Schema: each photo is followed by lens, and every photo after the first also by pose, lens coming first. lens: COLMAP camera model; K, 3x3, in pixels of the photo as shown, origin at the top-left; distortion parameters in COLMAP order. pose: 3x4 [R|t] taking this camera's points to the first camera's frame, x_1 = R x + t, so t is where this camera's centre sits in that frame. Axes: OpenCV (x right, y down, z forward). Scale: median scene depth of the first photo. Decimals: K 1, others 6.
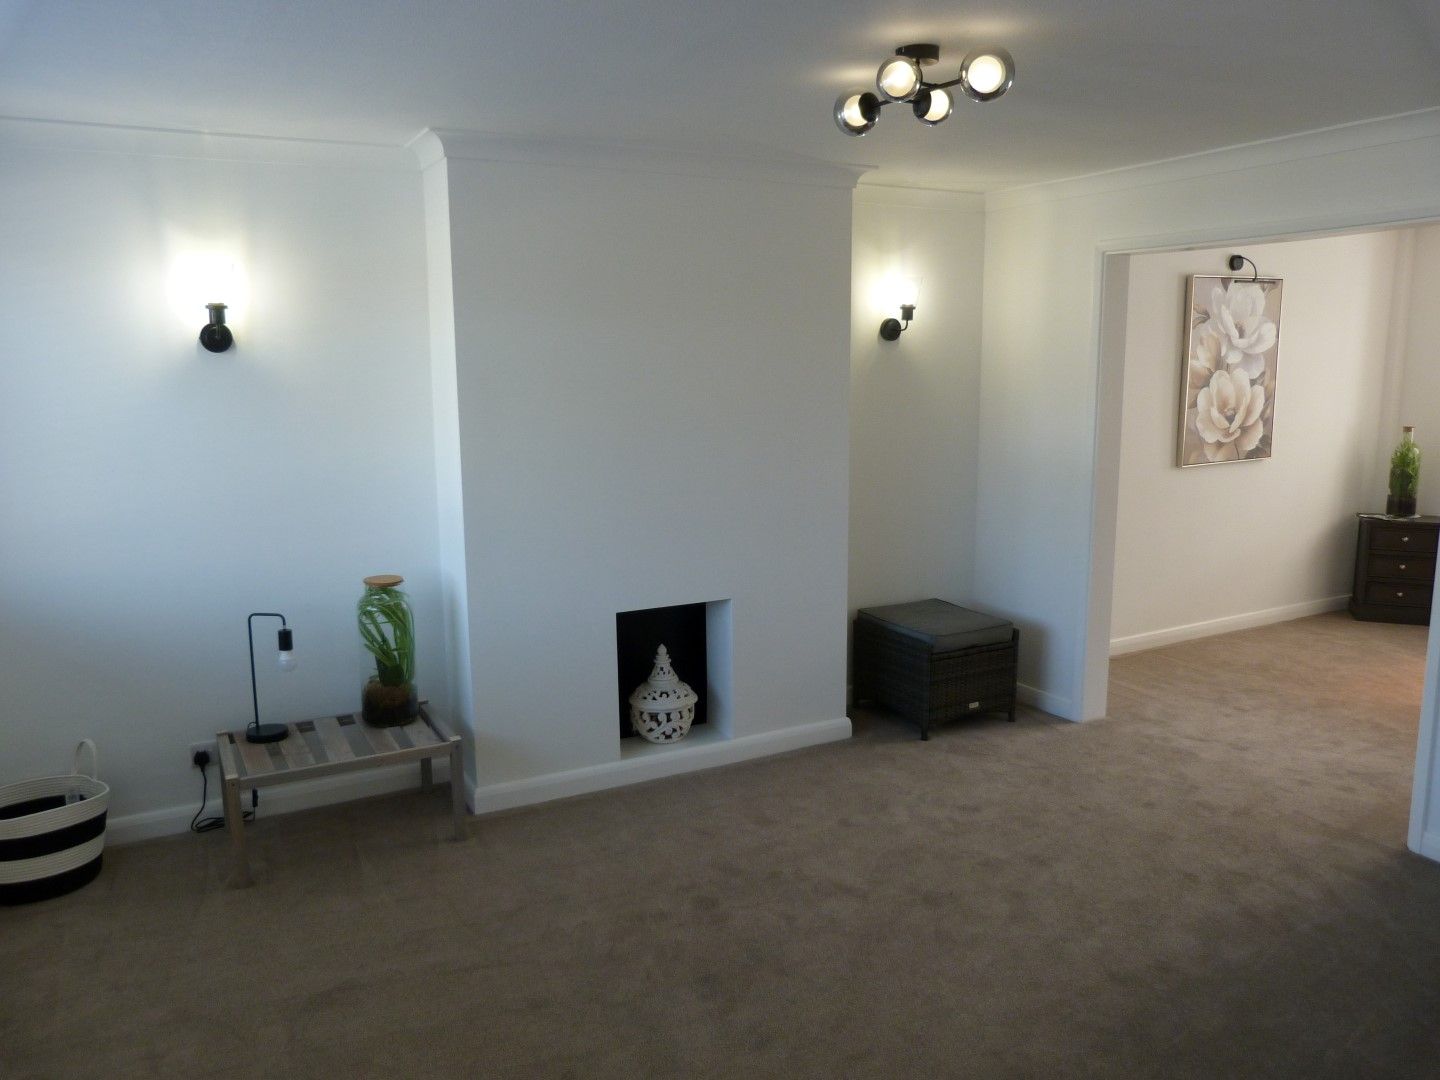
lens RADIAL K [[1087.0, 0, 712.9], [0, 1087.0, 534.5], [0, 0, 1]] dist [-0.021554, 0.011311]
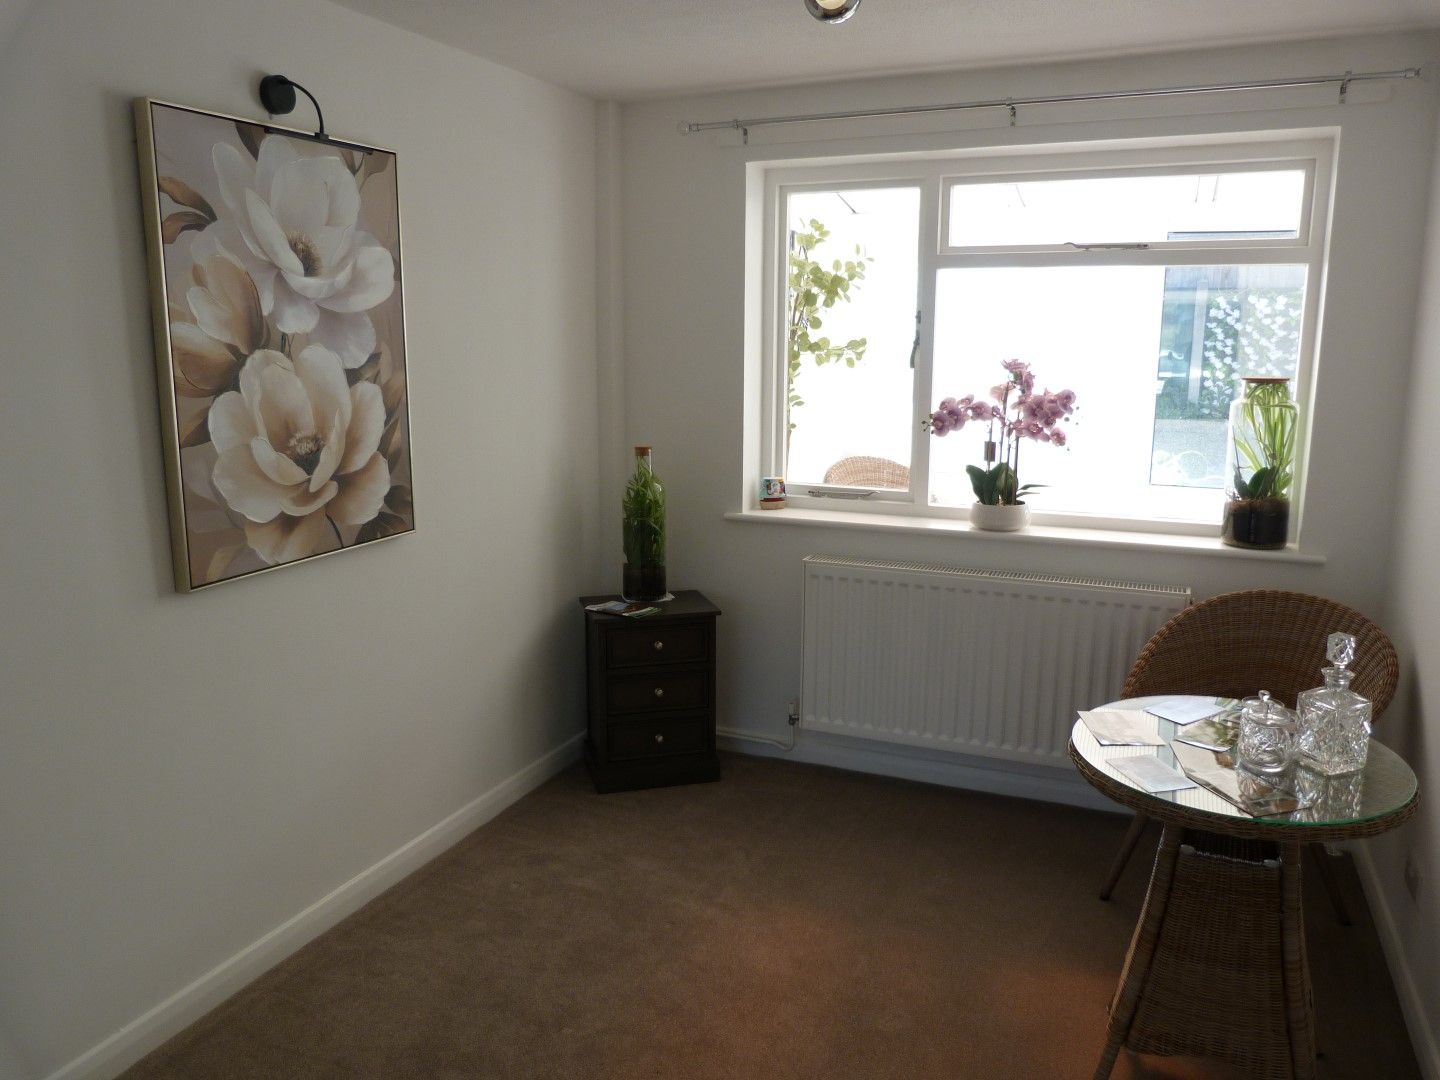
lens RADIAL K [[1087.0, 0, 717.5], [0, 1087.0, 540.0], [0, 0, 1]] dist [-0.021554, 0.011311]
pose [[0.784970, -0.103536, 0.610821, 0.337258], [0.088819, 0.994559, 0.054439, -0.084303], [-0.613134, 0.011520, 0.789895, 0.552764]]
